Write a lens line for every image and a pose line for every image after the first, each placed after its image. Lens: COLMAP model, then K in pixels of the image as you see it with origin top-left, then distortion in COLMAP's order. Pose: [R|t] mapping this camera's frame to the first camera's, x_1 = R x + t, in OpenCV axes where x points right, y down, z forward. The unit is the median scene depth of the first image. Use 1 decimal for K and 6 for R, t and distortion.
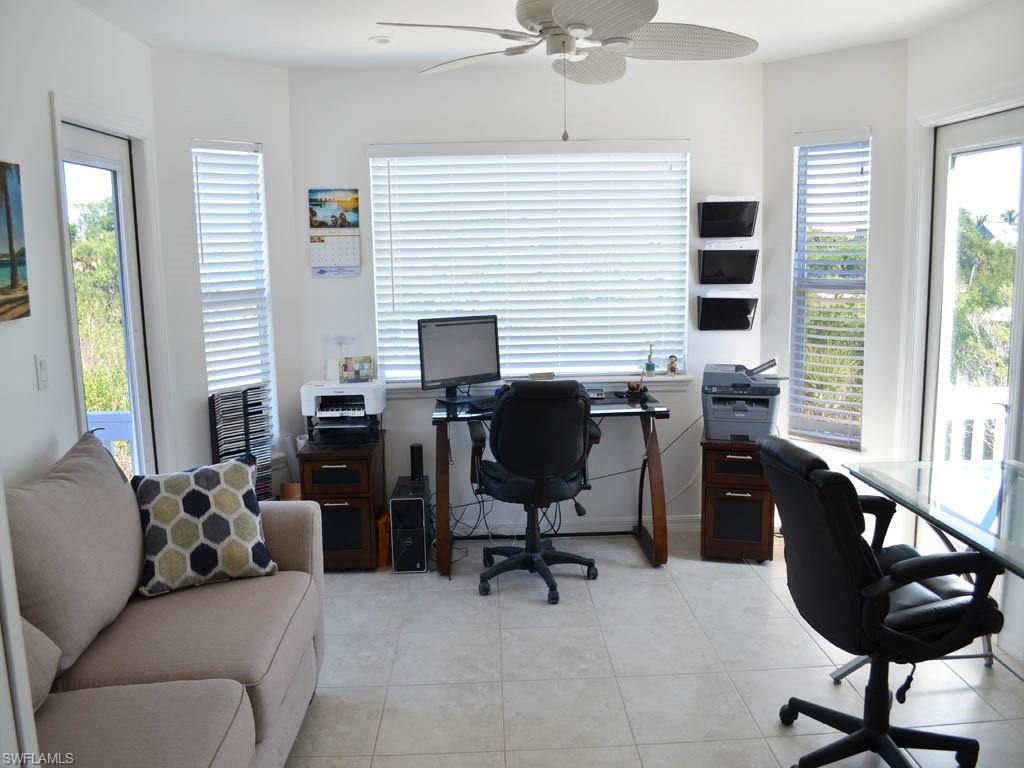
lens RADIAL K [[811.7, 0, 509.4], [0, 811.7, 374.8], [0, 0, 1]] dist [-0.081535, 0.011005]
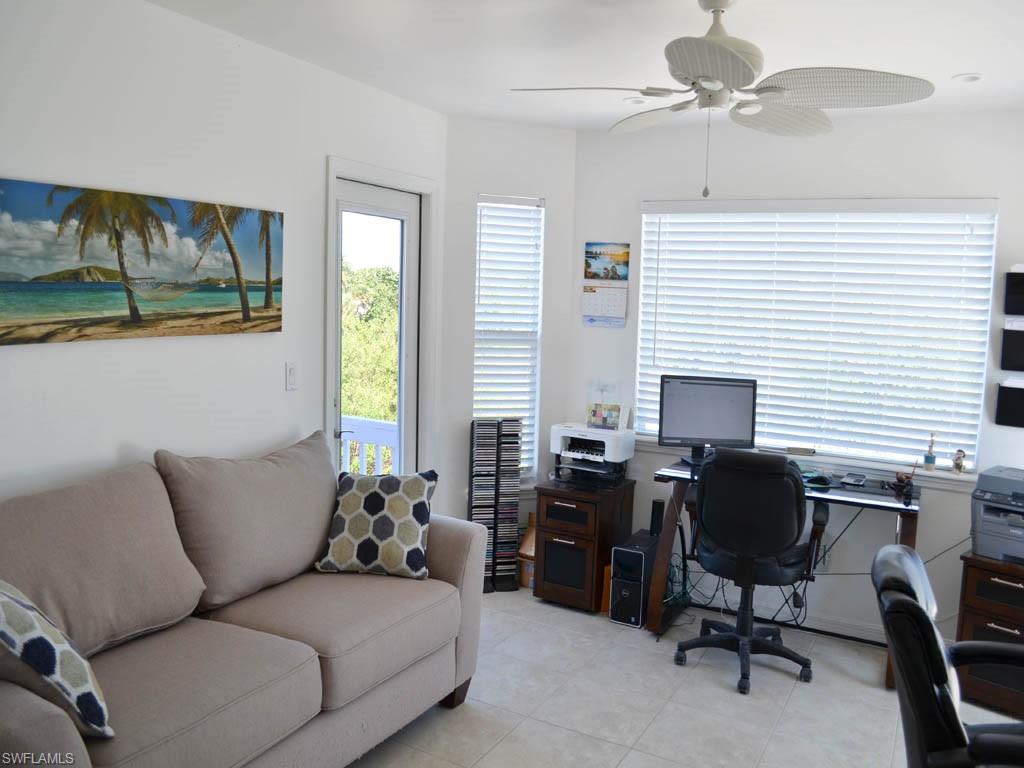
lens RADIAL K [[811.7, 0, 508.4], [0, 811.7, 387.9], [0, 0, 1]] dist [-0.081535, 0.011005]
pose [[0.853238, 0.114246, -0.508854, 0.233333], [-0.140839, 0.989935, -0.013900, -0.011106], [0.502145, 0.083527, 0.860740, 0.045880]]
